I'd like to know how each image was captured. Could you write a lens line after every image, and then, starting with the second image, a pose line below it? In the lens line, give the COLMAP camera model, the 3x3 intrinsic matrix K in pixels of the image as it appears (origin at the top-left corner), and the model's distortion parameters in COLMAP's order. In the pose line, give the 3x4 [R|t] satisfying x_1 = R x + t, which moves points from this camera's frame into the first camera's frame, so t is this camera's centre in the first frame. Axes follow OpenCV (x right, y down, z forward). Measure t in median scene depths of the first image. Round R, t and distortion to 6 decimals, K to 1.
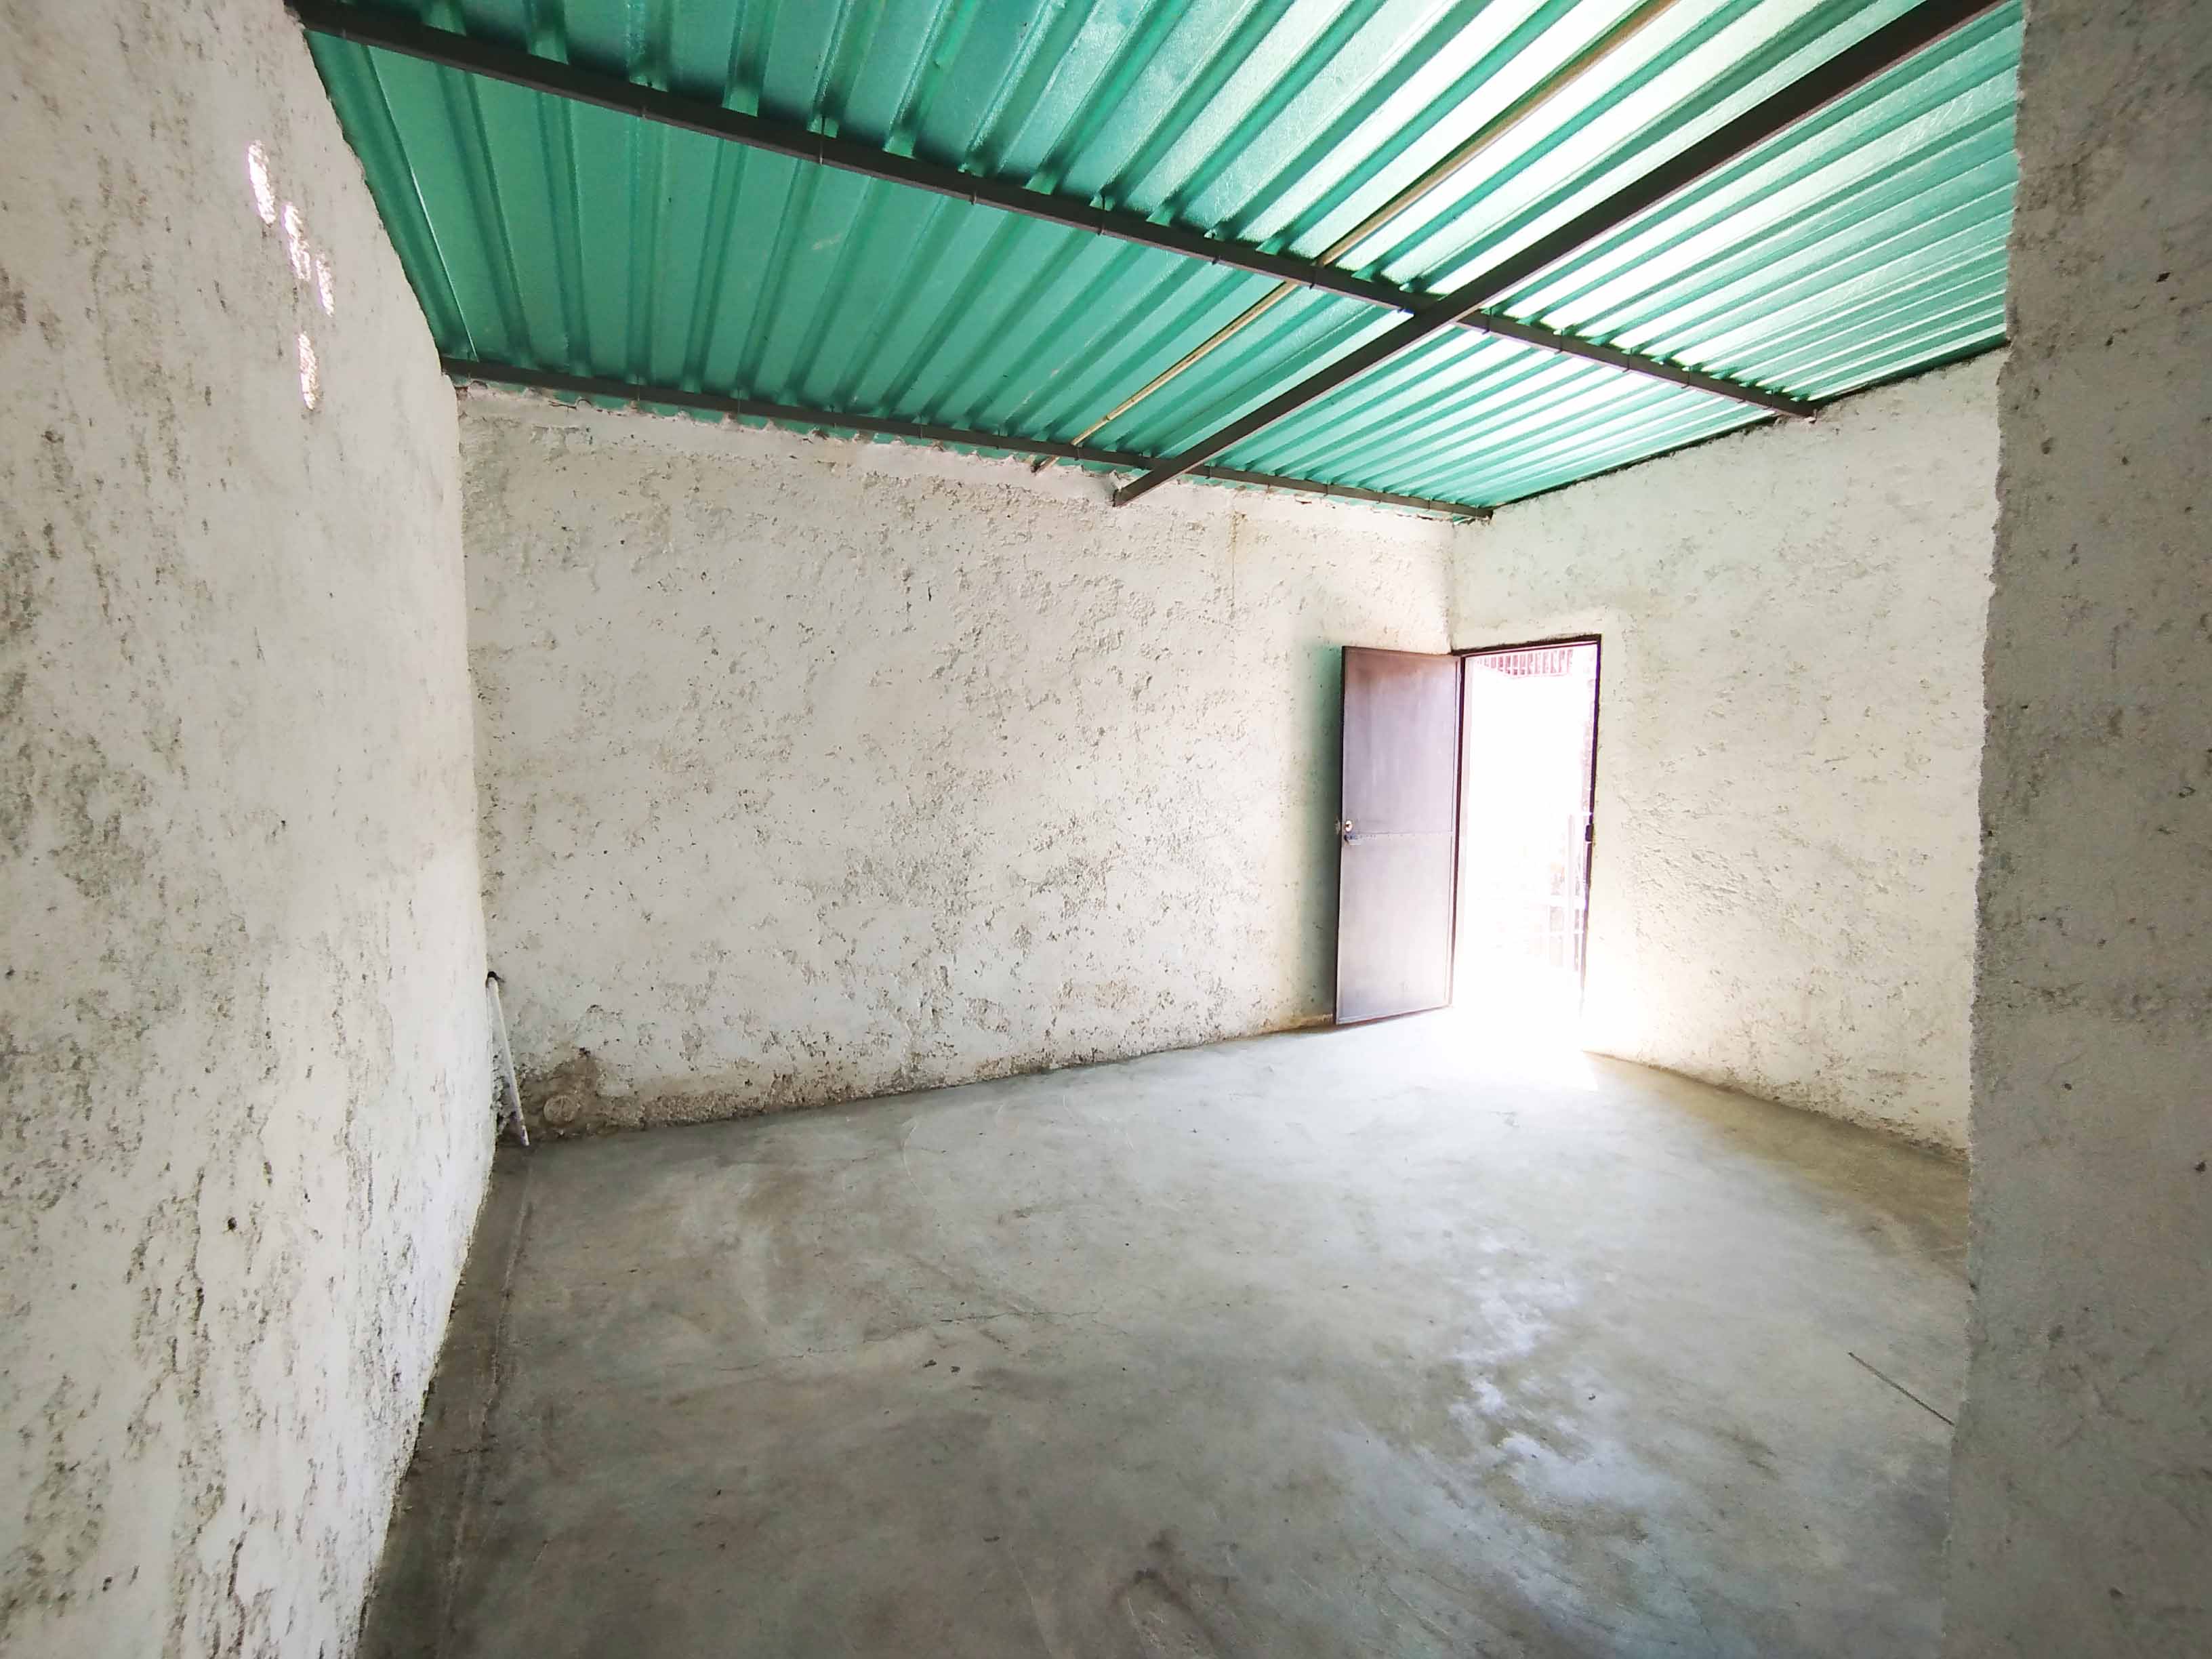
lens RADIAL K [[1006.0, 0, 1100.5], [0, 1006.0, 822.8], [0, 0, 1]] dist [-0.032679, 0.018431]
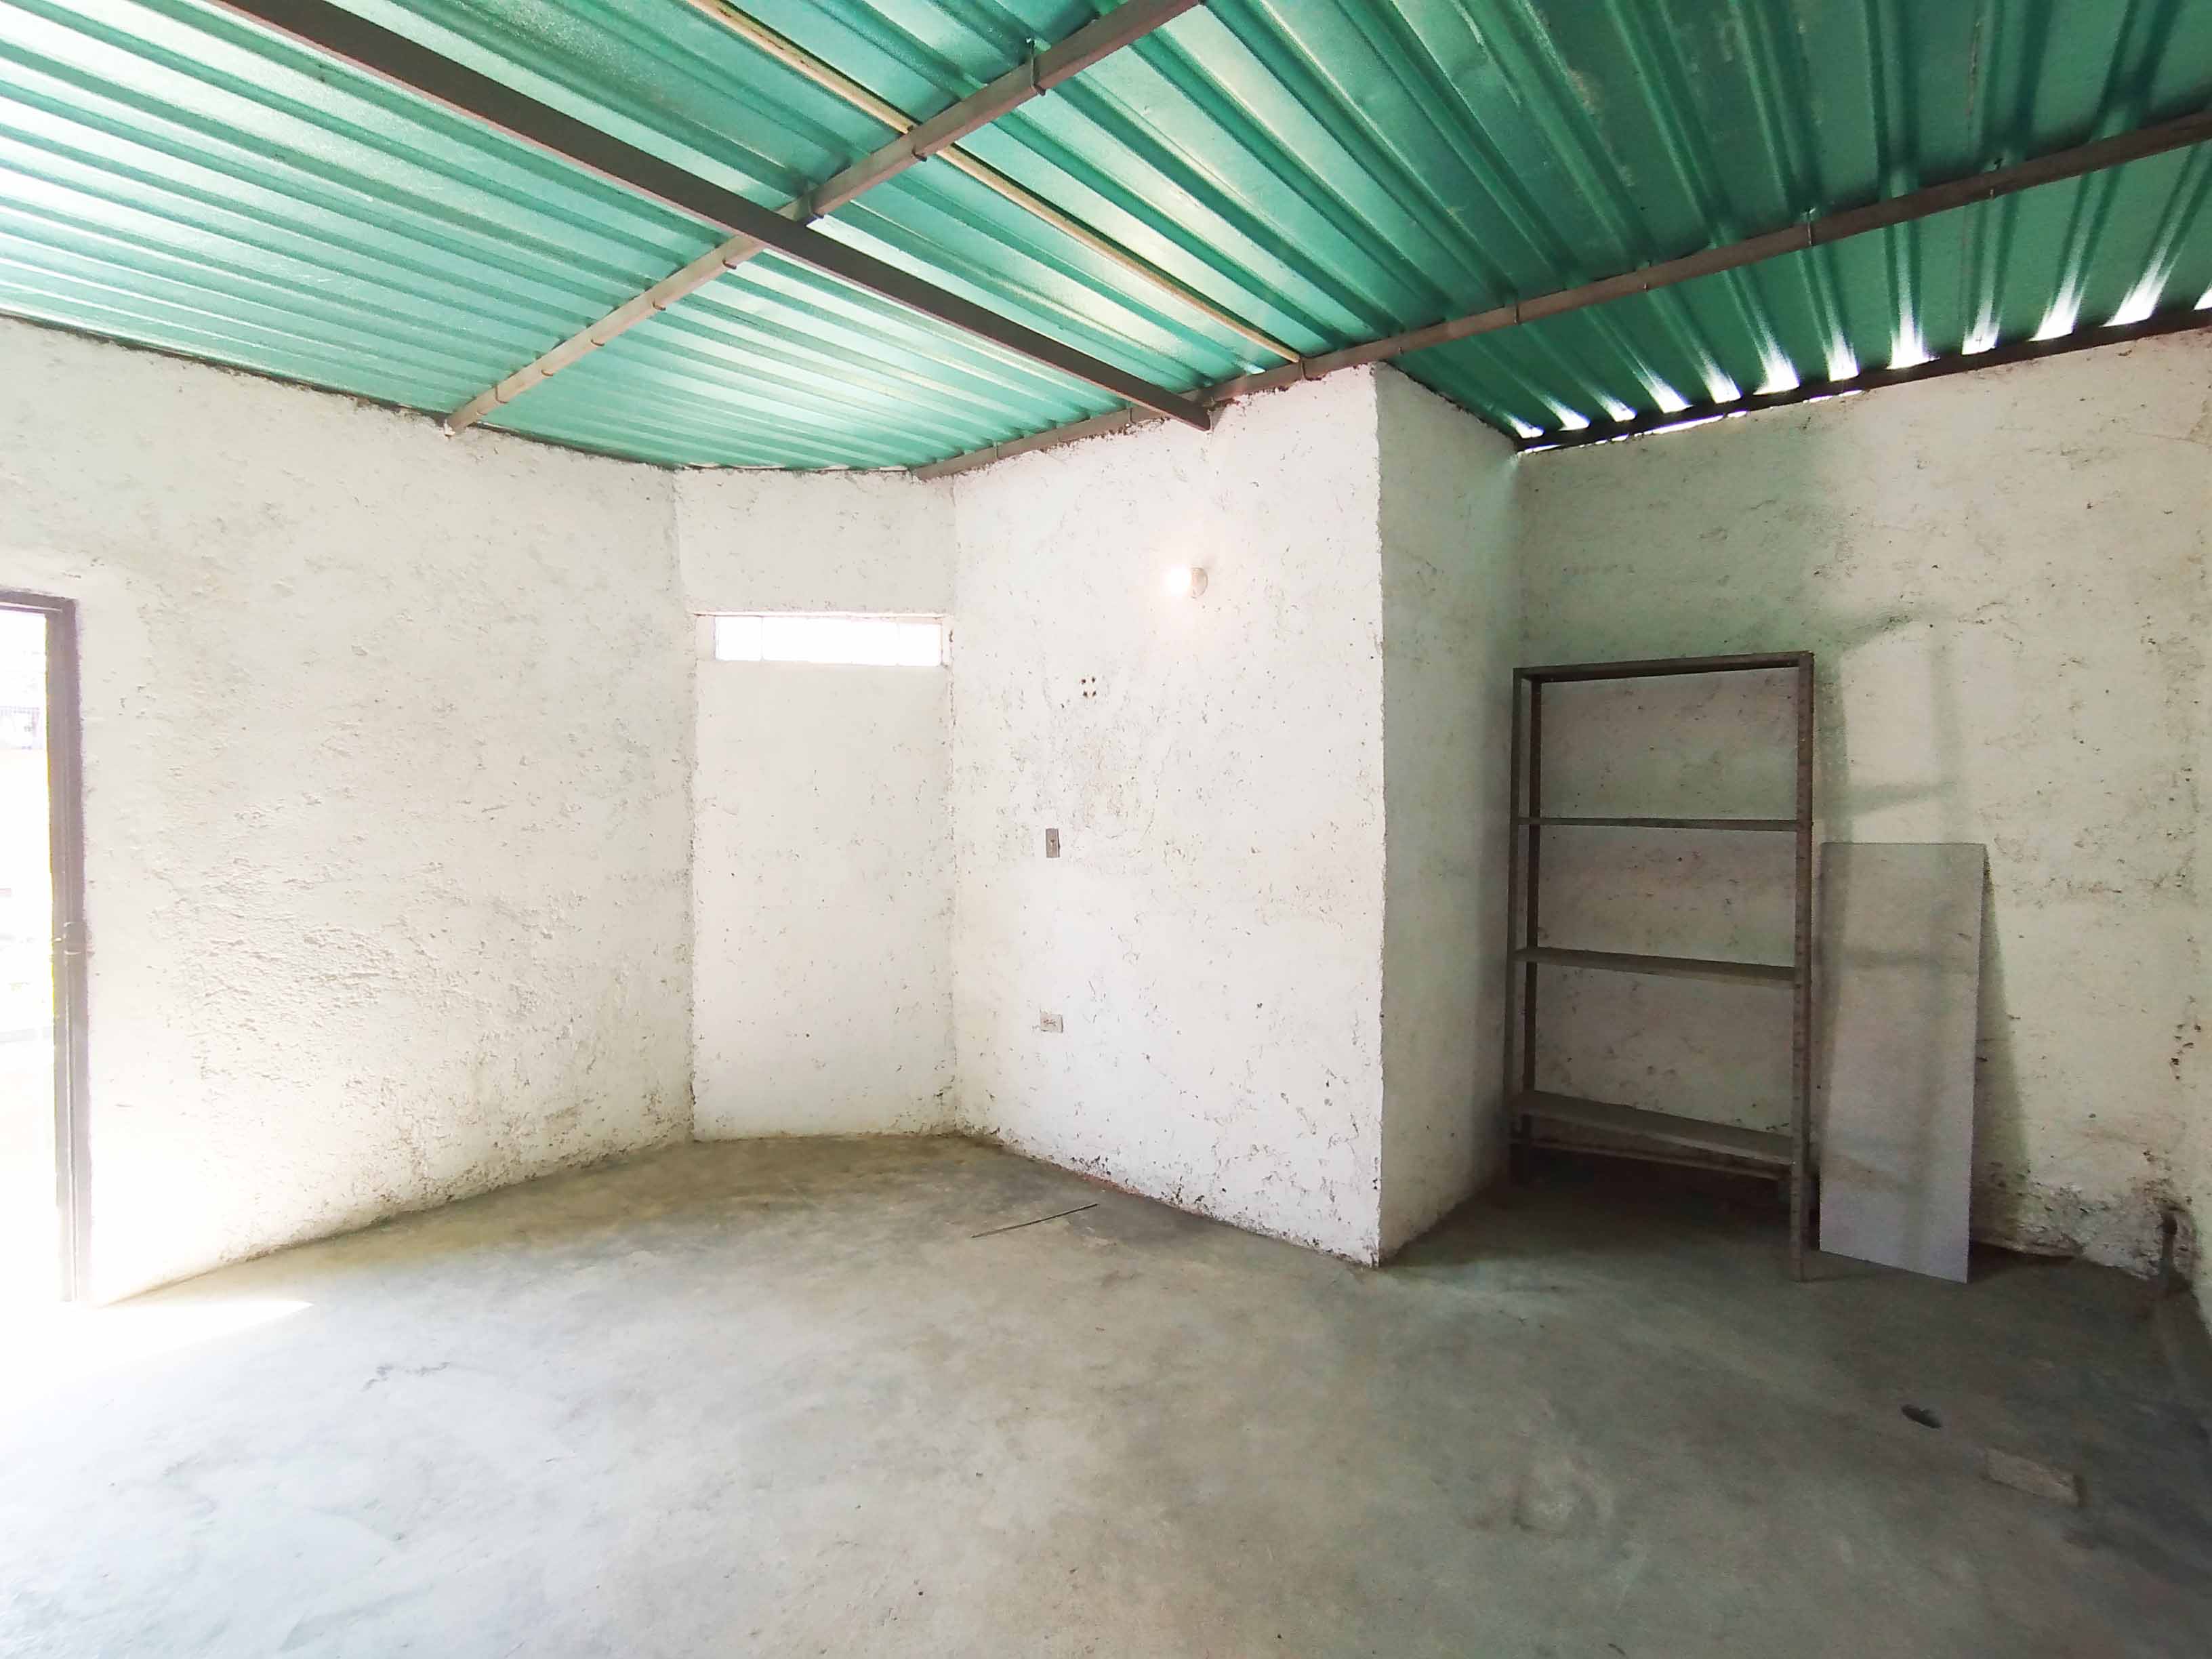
lens RADIAL K [[1006.0, 0, 1103.0], [0, 1006.0, 828.4], [0, 0, 1]] dist [-0.032679, 0.018431]
pose [[-0.415750, -0.020367, 0.909251, -0.363583], [0.061617, 0.996821, 0.050503, -0.057192], [-0.907389, 0.077021, -0.413174, 0.868520]]
